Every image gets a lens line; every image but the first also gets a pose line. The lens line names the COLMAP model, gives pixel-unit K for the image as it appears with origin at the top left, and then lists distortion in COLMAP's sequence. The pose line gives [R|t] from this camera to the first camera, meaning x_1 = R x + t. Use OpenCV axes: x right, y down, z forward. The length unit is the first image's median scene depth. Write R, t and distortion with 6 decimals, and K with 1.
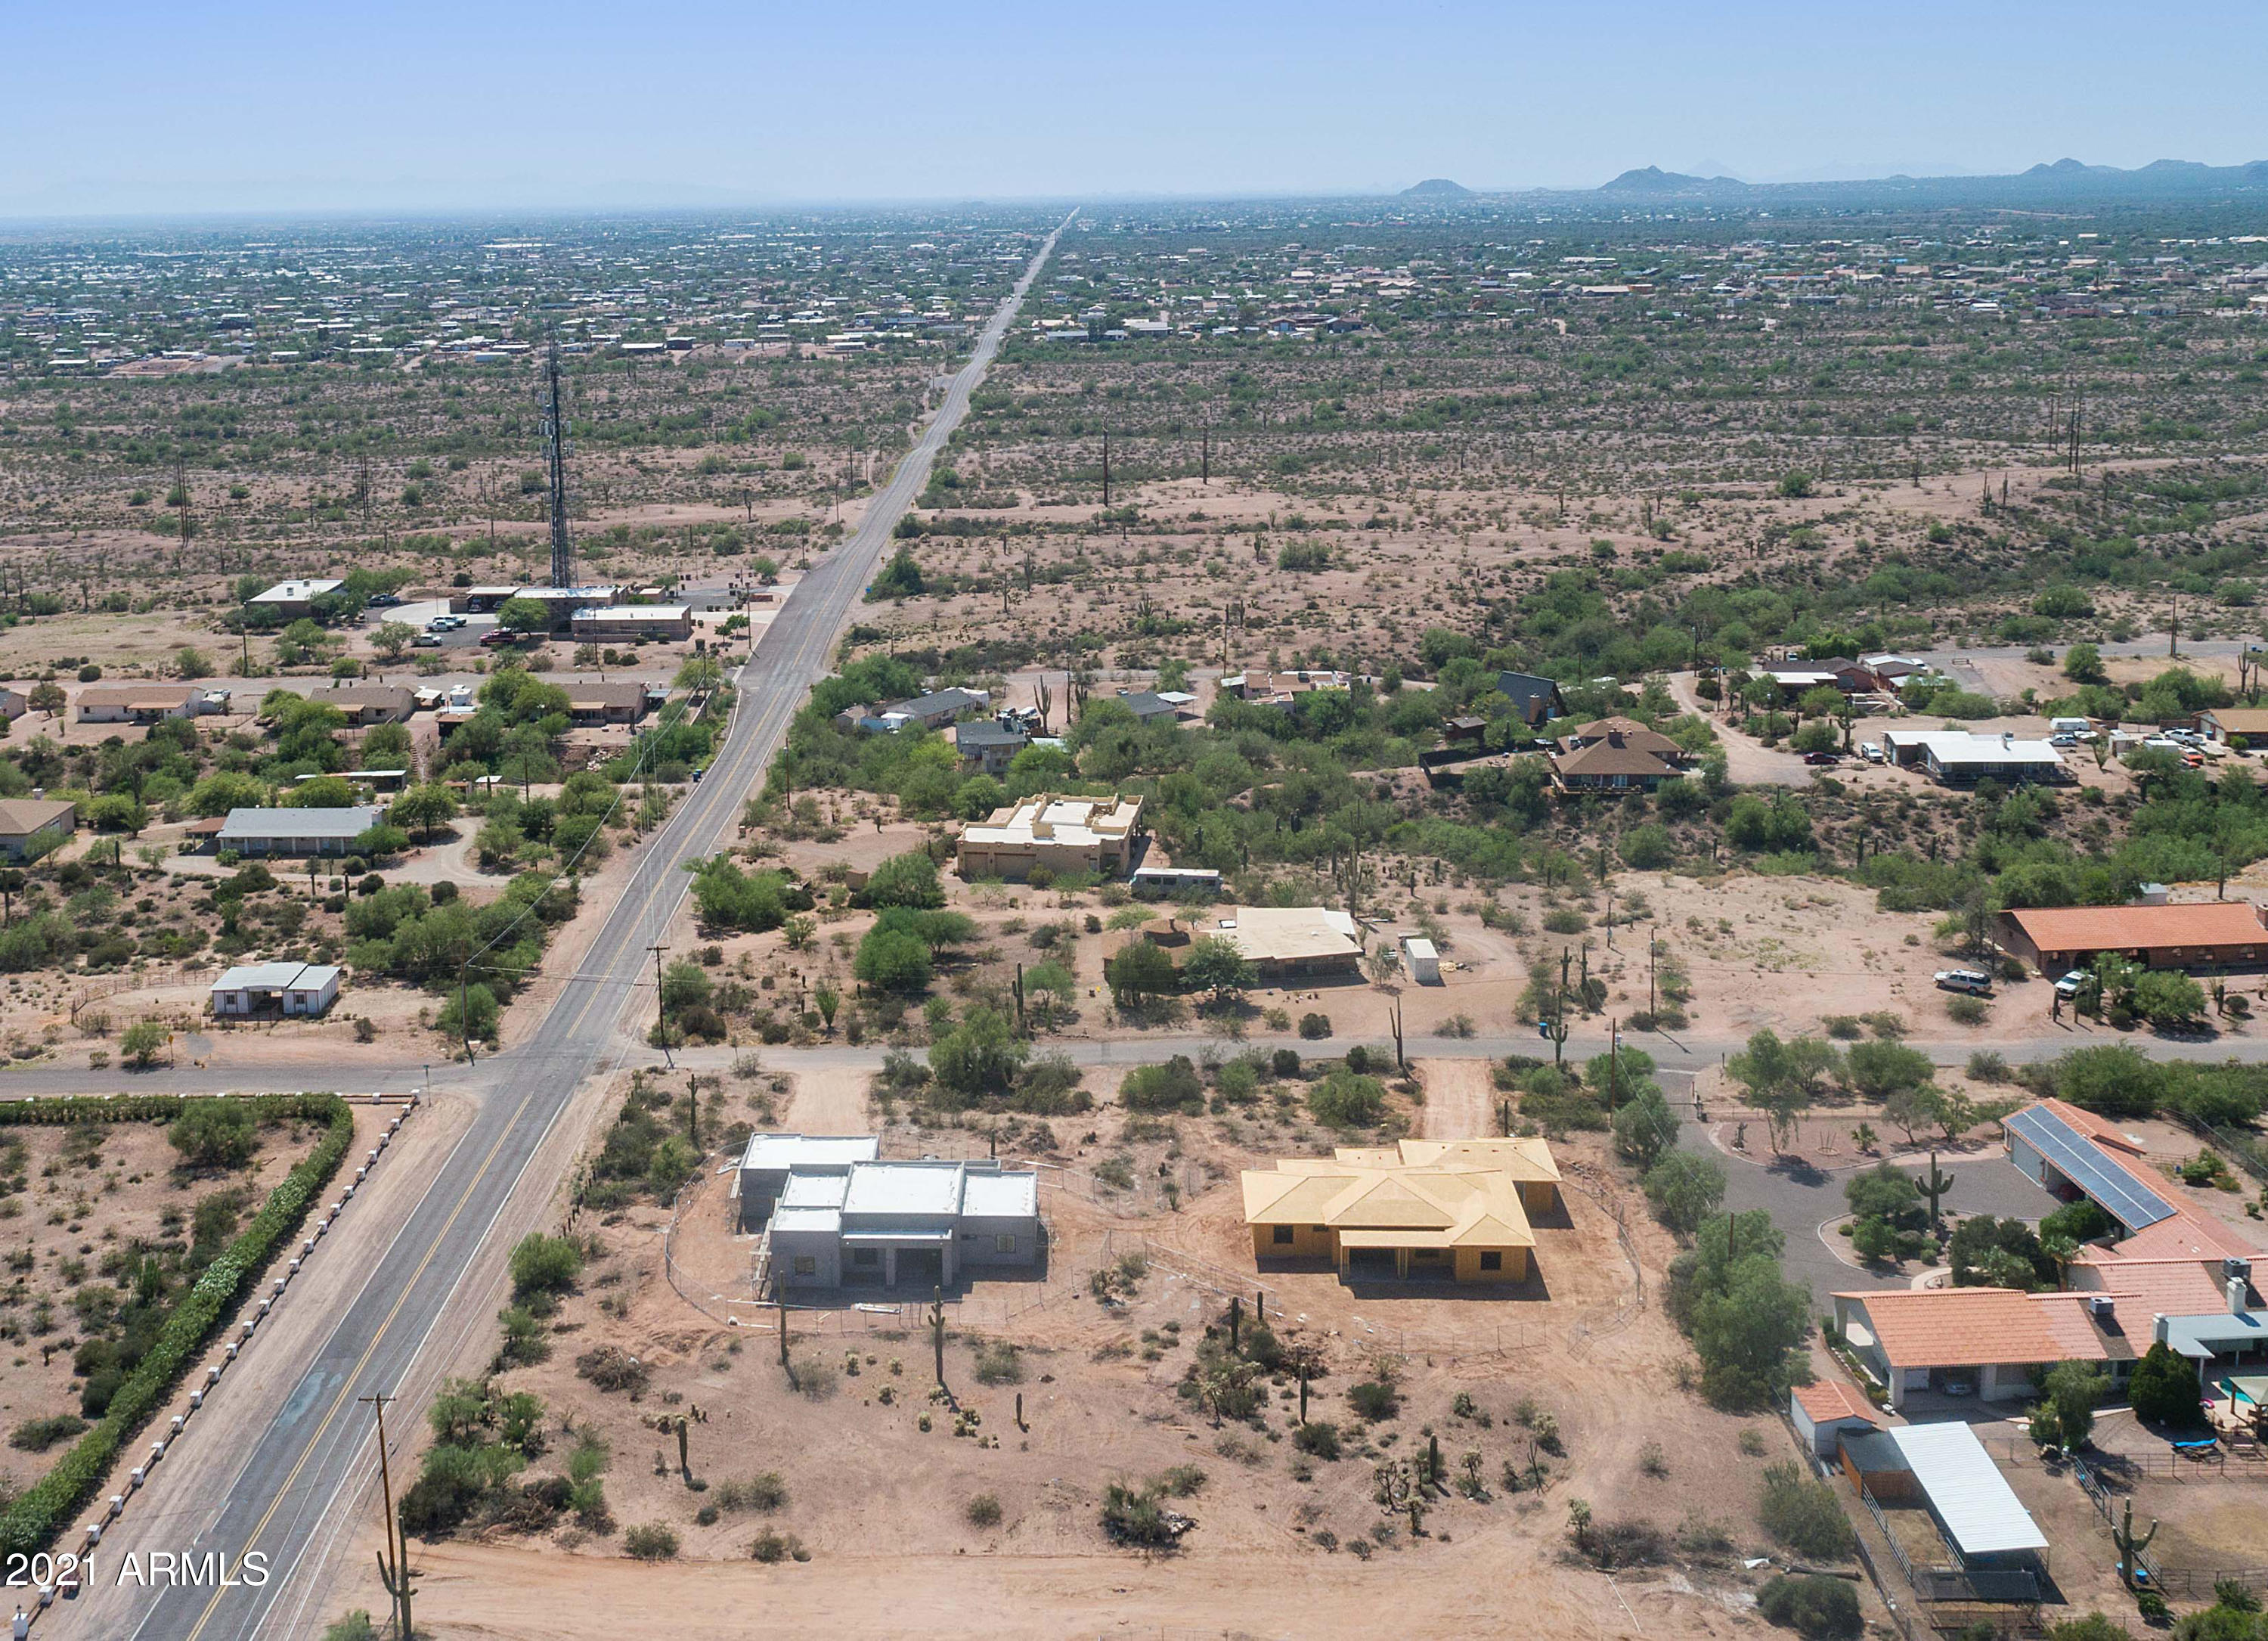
lens RADIAL K [[2474.5, 0, 947.0], [0, 2474.5, 821.0], [0, 0, 1]] dist [-0.020383, -0.017981]
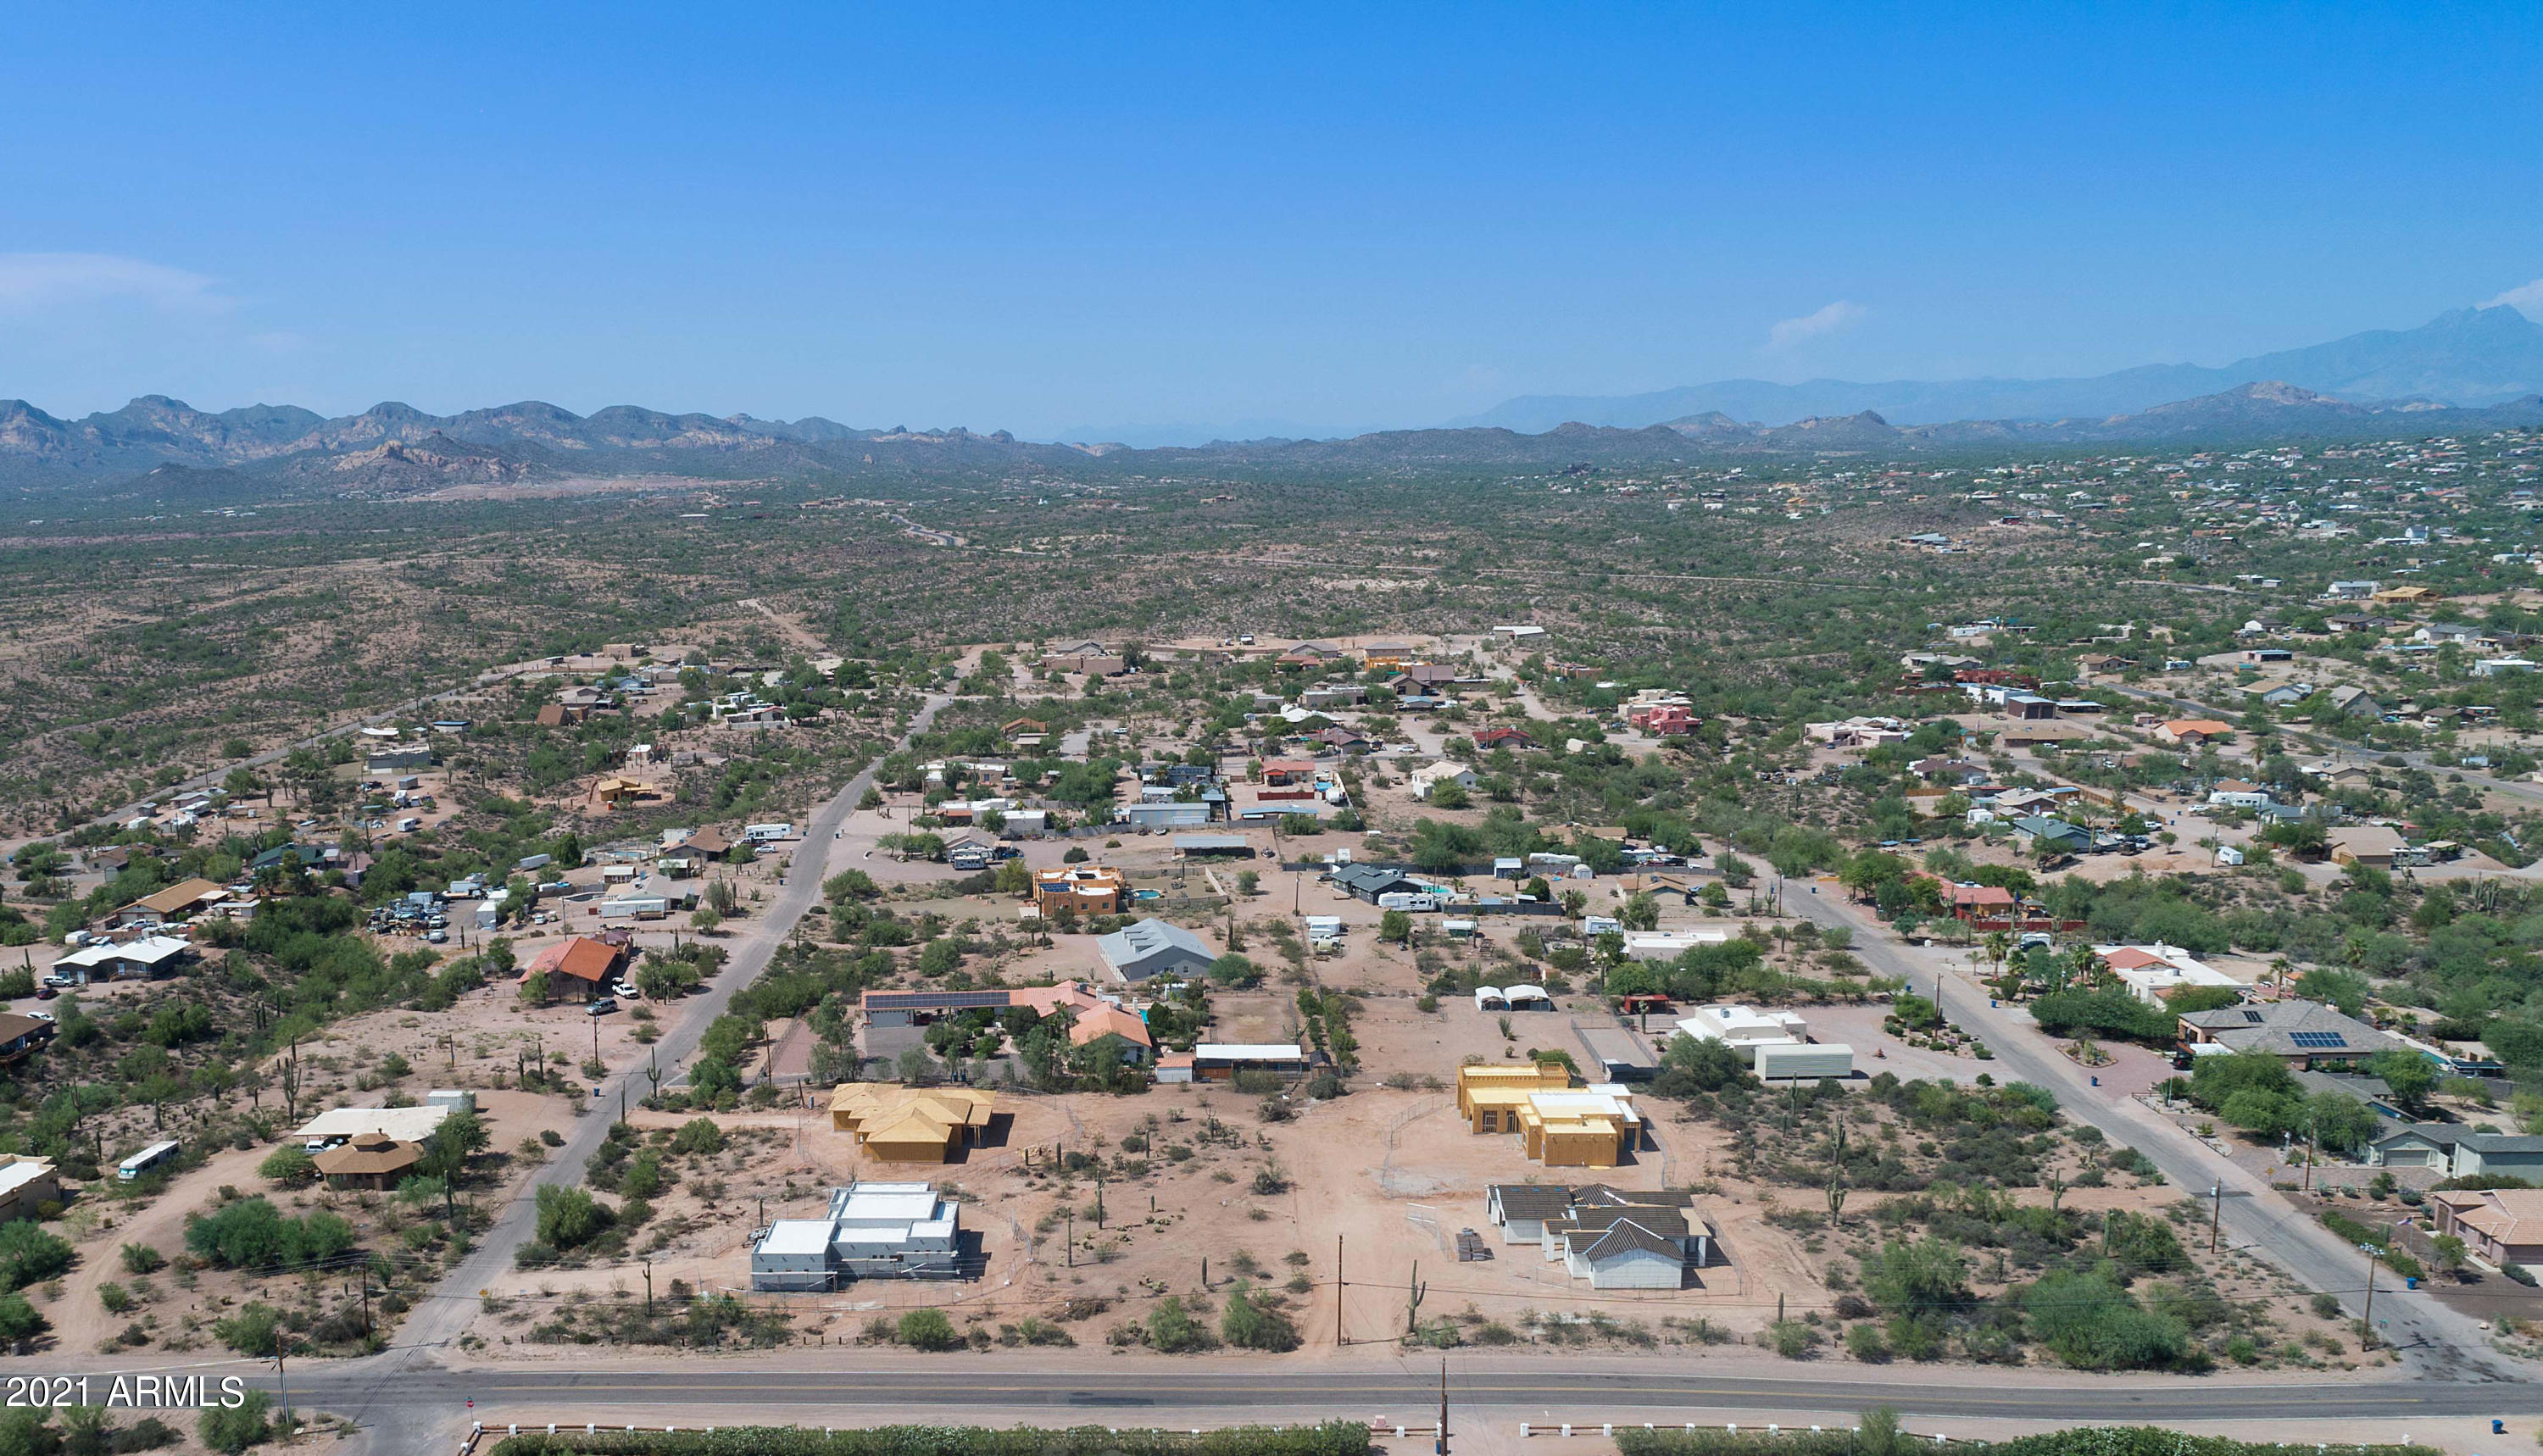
lens RADIAL K [[2180.1, 0, 1028.7], [0, 2180.1, 947.5], [0, 0, 1]] dist [-0.013549, 0.000197]
pose [[0.004106, -0.198005, 0.980192, -1.111525], [0.273830, 0.942958, 0.189336, -0.188599], [-0.961769, 0.267629, 0.058092, 0.739171]]
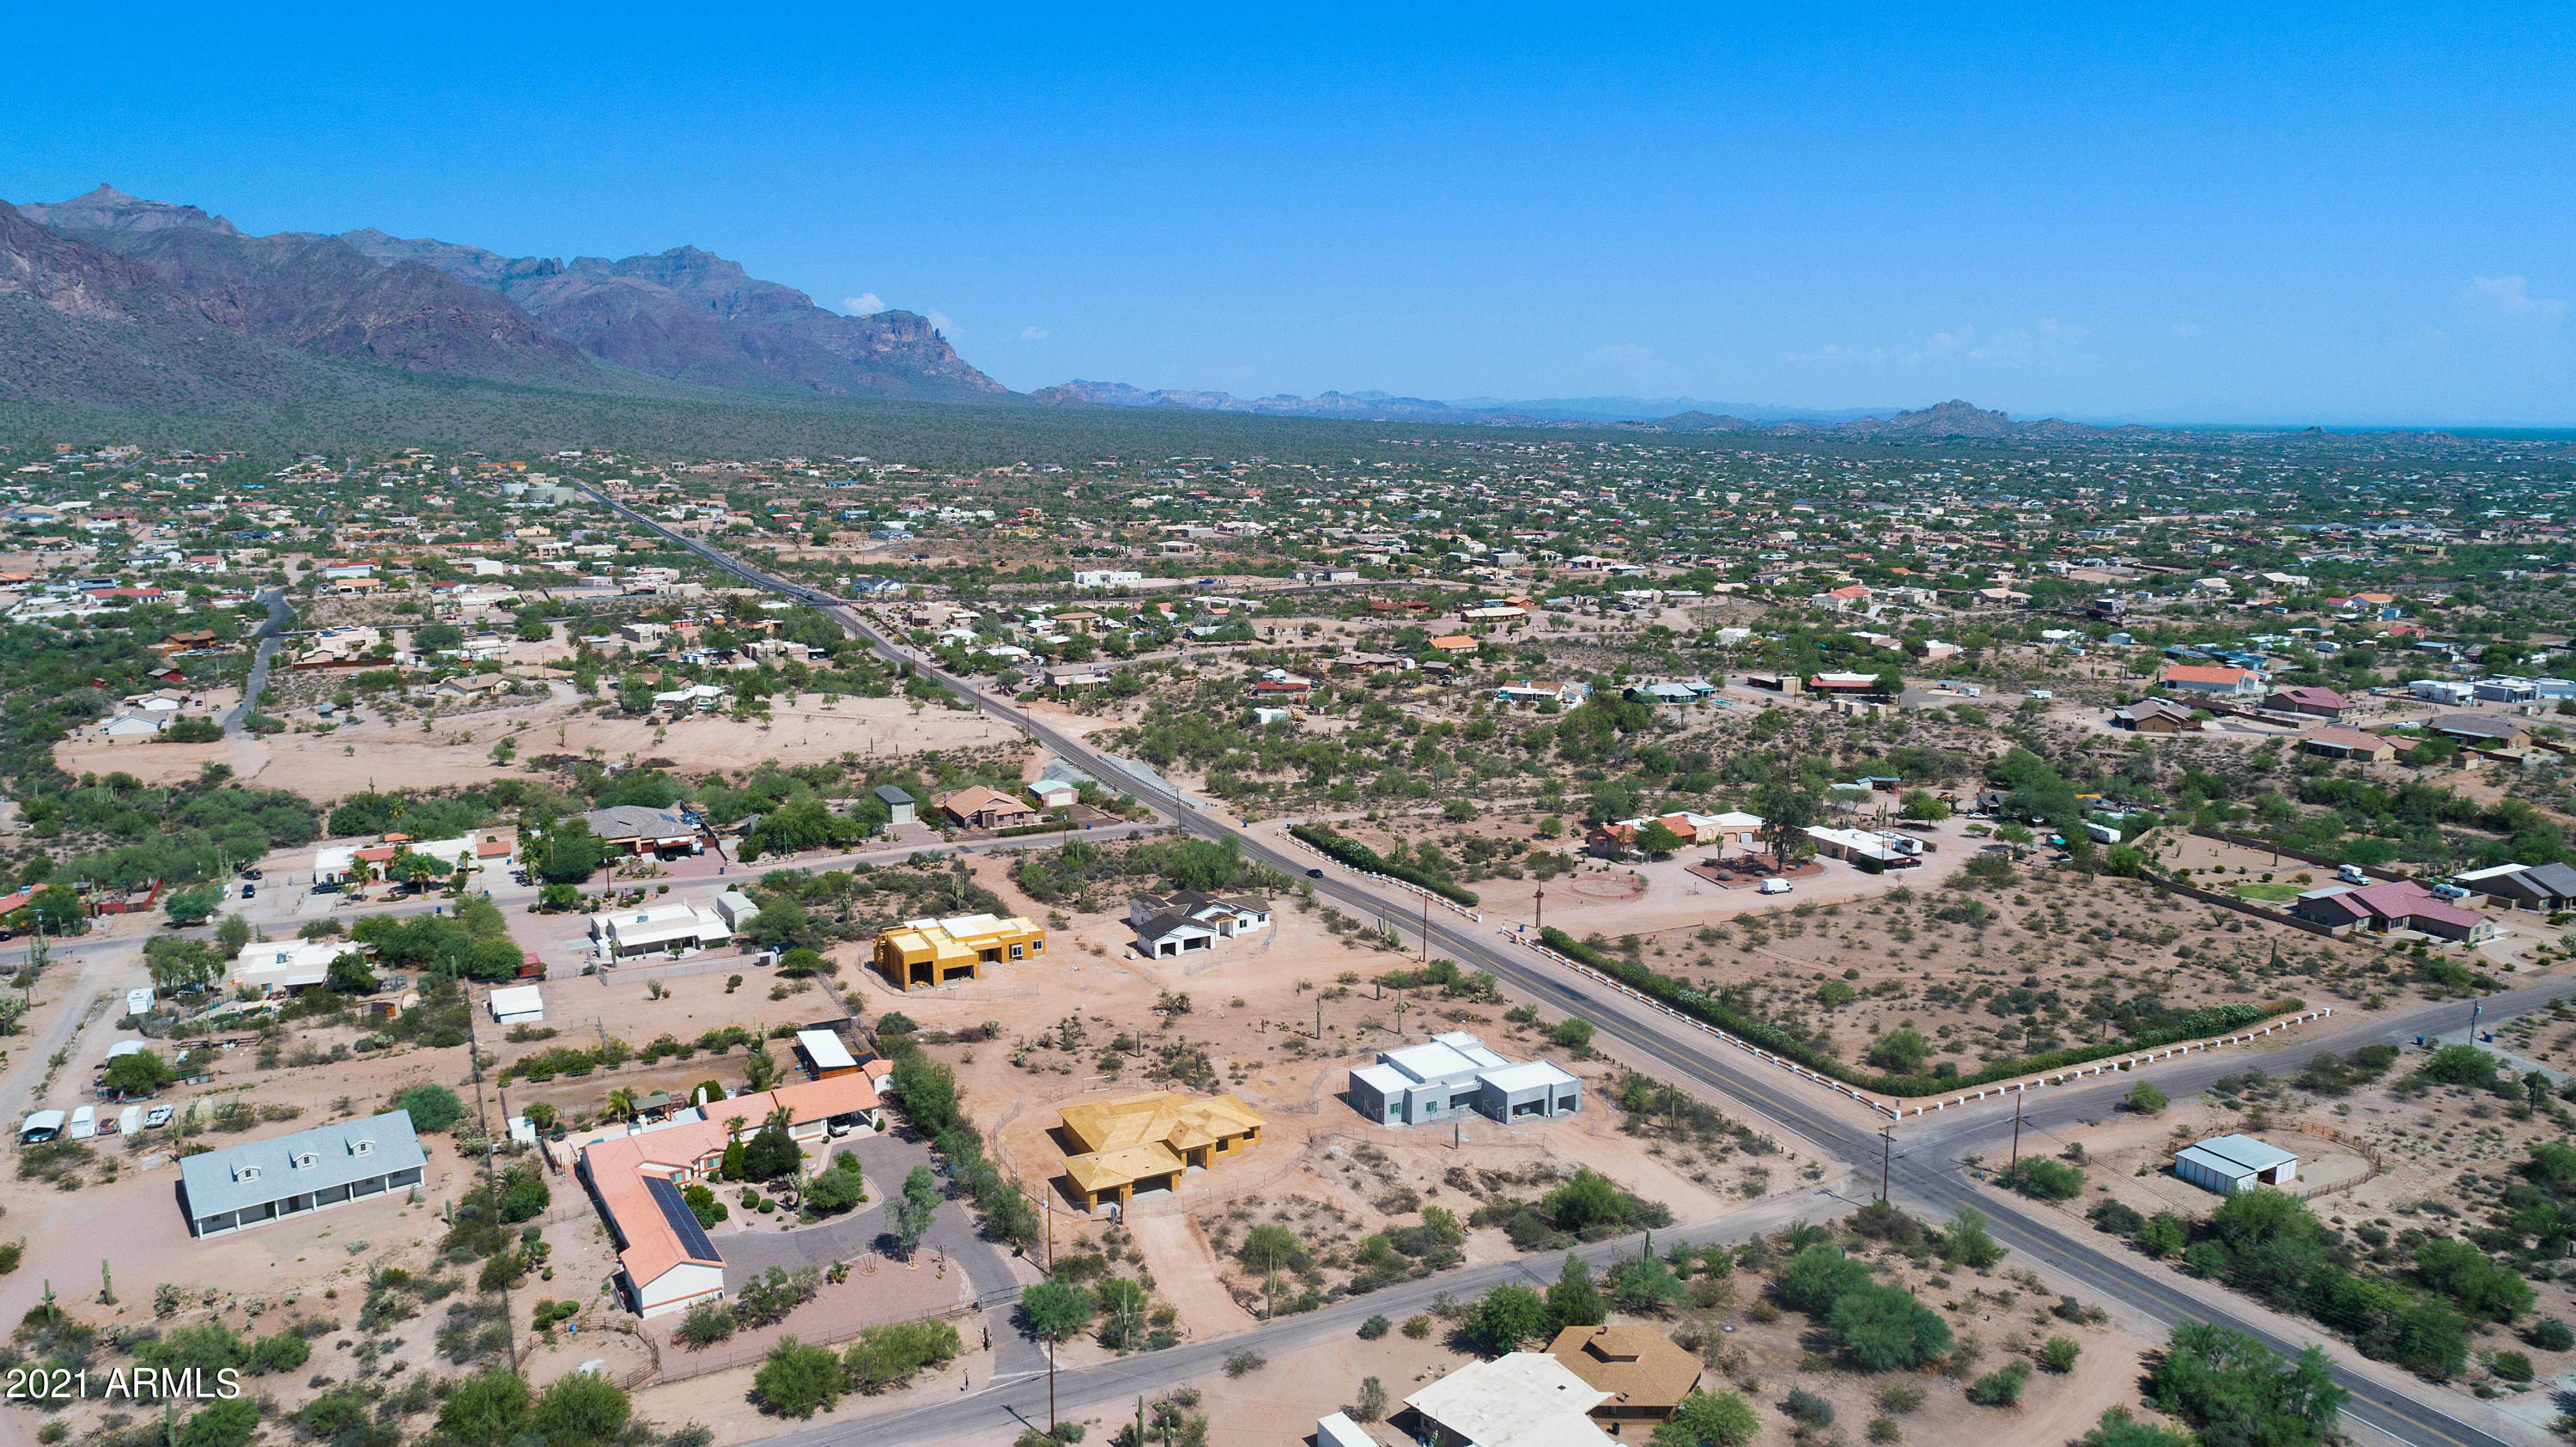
lens RADIAL K [[1726.5, 0, 1291.6], [0, 1726.5, 729.4], [0, 0, 1]] dist [-0.017539, 0.009312]
pose [[-0.863008, 0.110661, -0.492921, 0.547537], [-0.109162, 0.911815, 0.395824, -0.447174], [0.493255, 0.395408, -0.774824, 1.596713]]
